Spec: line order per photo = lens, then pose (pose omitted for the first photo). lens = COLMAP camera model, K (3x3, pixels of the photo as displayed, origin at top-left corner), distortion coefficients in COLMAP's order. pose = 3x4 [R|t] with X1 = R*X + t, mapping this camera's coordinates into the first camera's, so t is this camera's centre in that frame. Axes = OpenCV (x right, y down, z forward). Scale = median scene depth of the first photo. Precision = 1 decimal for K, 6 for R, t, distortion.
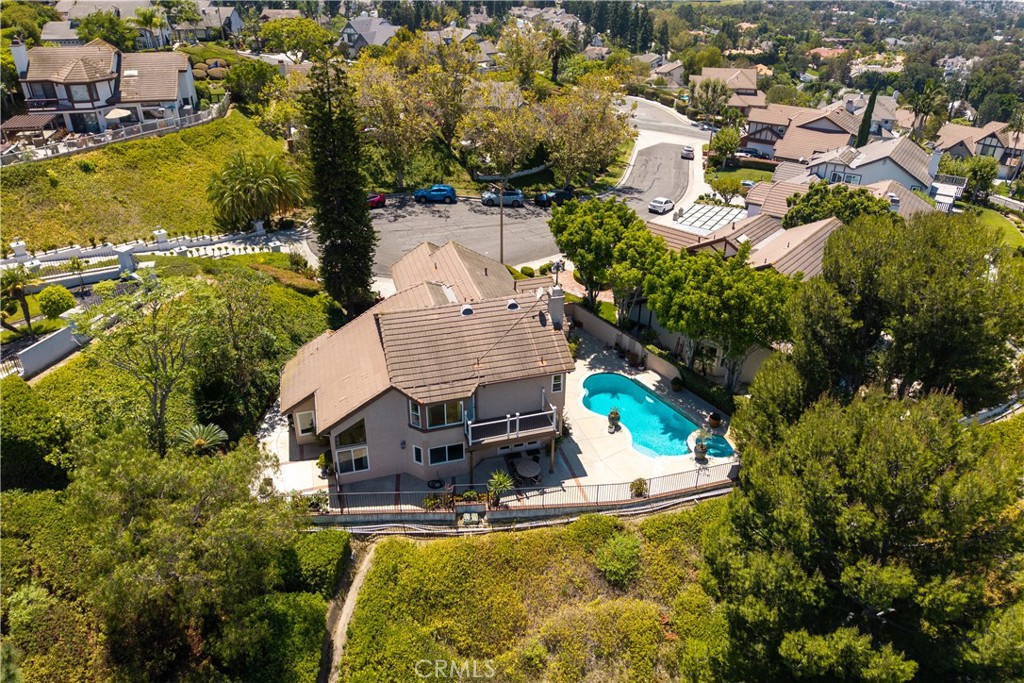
lens RADIAL K [[732.5, 0, 559.4], [0, 732.5, 345.6], [0, 0, 1]] dist [0.004512, -0.001761]
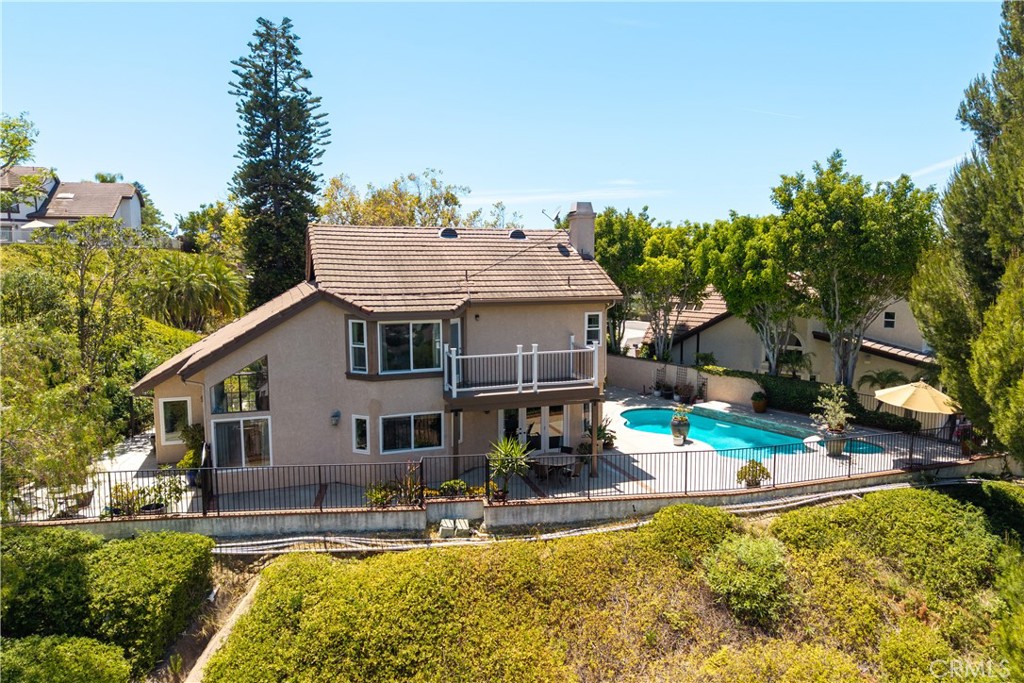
lens RADIAL K [[732.5, 0, 559.4], [0, 732.5, 345.6], [0, 0, 1]] dist [0.004512, -0.001761]
pose [[0.998317, -0.041474, 0.040540, -0.061684], [0.054008, 0.919563, -0.389214, 0.325790], [-0.021137, 0.390748, 0.920255, 0.461166]]
